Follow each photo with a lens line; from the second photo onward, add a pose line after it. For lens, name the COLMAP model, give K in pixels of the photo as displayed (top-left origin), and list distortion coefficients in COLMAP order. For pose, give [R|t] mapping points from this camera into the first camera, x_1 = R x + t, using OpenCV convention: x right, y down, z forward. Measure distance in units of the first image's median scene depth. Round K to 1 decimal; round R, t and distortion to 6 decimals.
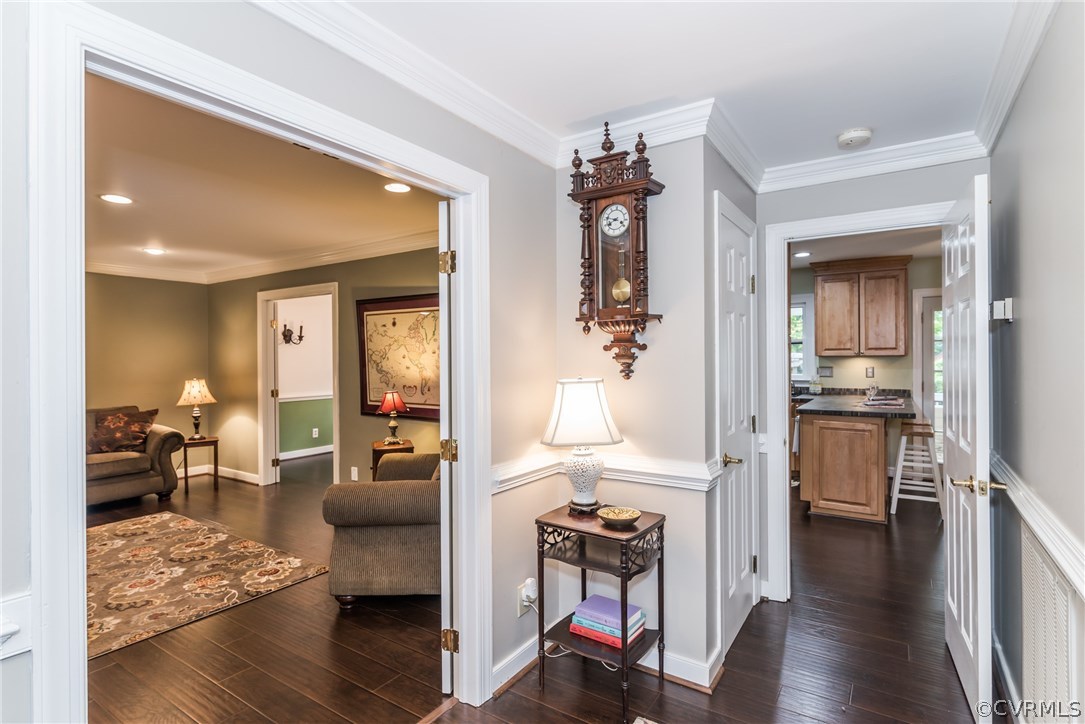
lens RADIAL K [[547.9, 0, 542.5], [0, 547.9, 362.0], [0, 0, 1]] dist [0.007062, -0.000660]
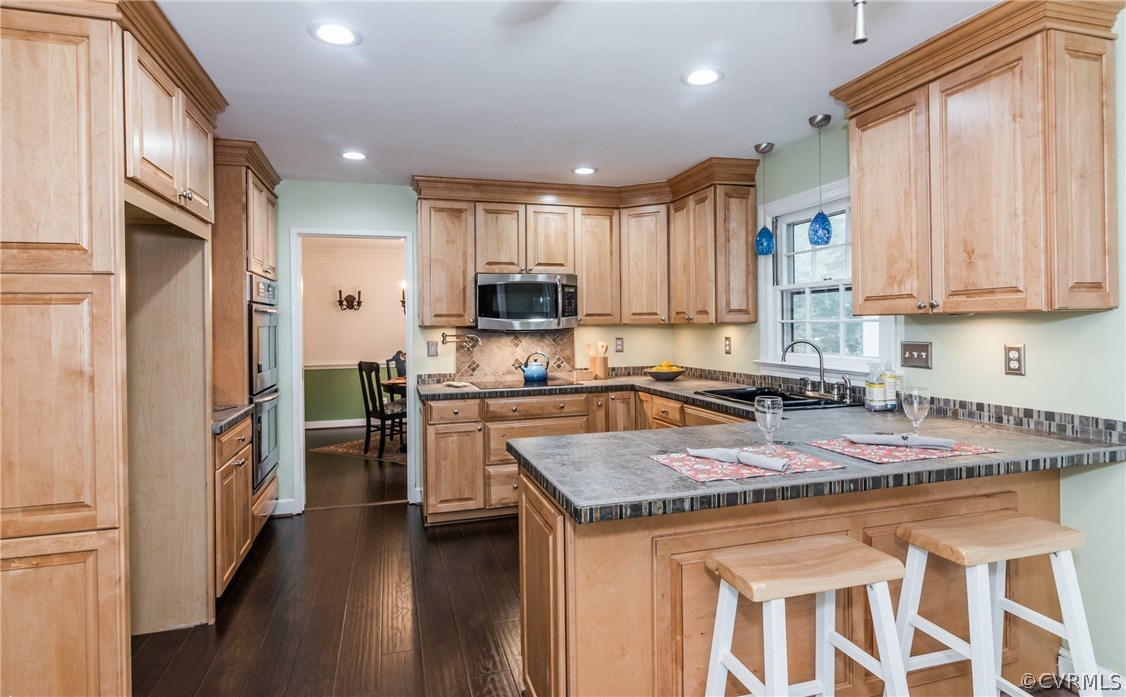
lens RADIAL K [[594.7, 0, 556.6], [0, 594.7, 323.4], [0, 0, 1]] dist [0.000376, 0.000005]
pose [[0.763169, -0.005521, -0.646176, 0.611451], [0.005556, 0.999983, -0.001982, -0.005147], [0.646175, -0.002078, 0.763186, 0.517796]]
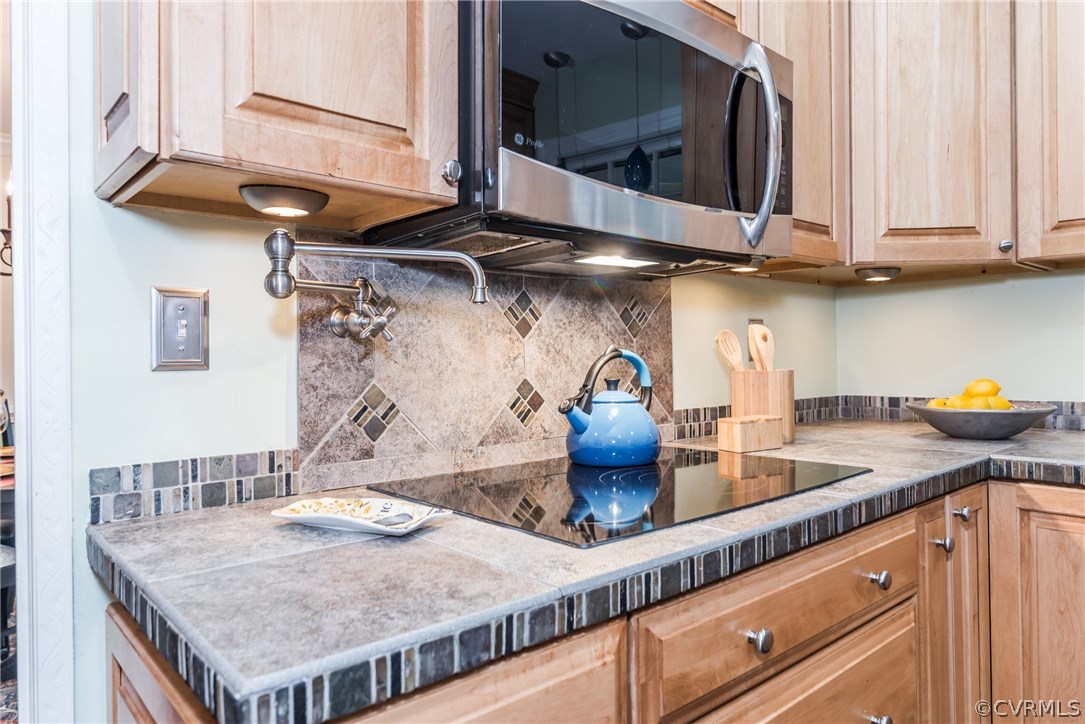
lens RADIAL K [[714.9, 0, 540.6], [0, 714.9, 350.1], [0, 0, 1]] dist [0.001994, 0.000315]
pose [[0.965680, -0.005310, -0.259681, 0.148602], [0.003215, 0.999959, -0.008492, 0.030177], [0.259715, 0.007366, 0.965657, 0.835840]]
